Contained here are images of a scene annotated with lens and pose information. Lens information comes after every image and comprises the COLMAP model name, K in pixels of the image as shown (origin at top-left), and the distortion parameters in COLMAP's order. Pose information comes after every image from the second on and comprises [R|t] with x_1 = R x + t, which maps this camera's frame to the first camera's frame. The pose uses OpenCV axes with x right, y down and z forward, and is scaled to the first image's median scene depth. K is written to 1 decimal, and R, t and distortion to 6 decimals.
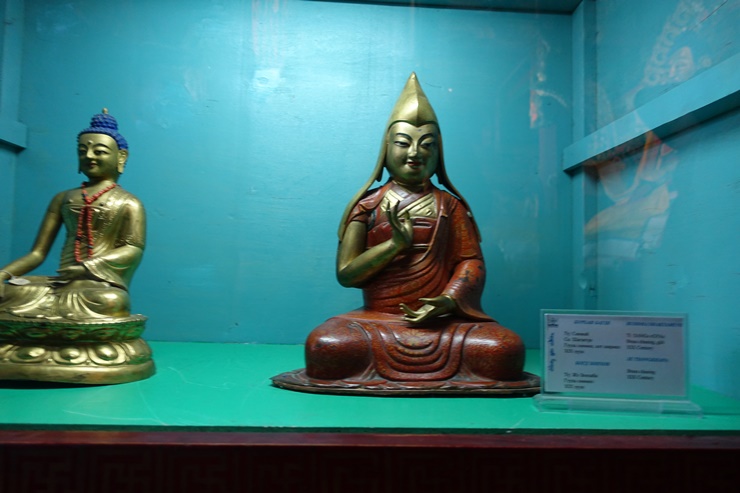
lens RADIAL K [[526.2, 0, 370.2], [0, 526.2, 246.9], [0, 0, 1]] dist [-0.007965, 0.014913]
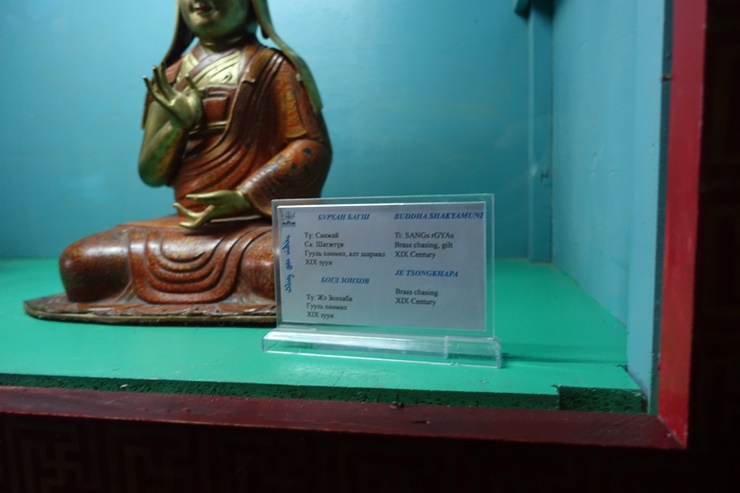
lens RADIAL K [[526.2, 0, 370.0], [0, 526.2, 246.0], [0, 0, 1]] dist [-0.007965, 0.014913]
pose [[0.972552, -0.025992, -0.231230, 0.527859], [0.063189, 0.985900, 0.154949, 0.072352], [0.223942, -0.165307, 0.960481, 0.345906]]
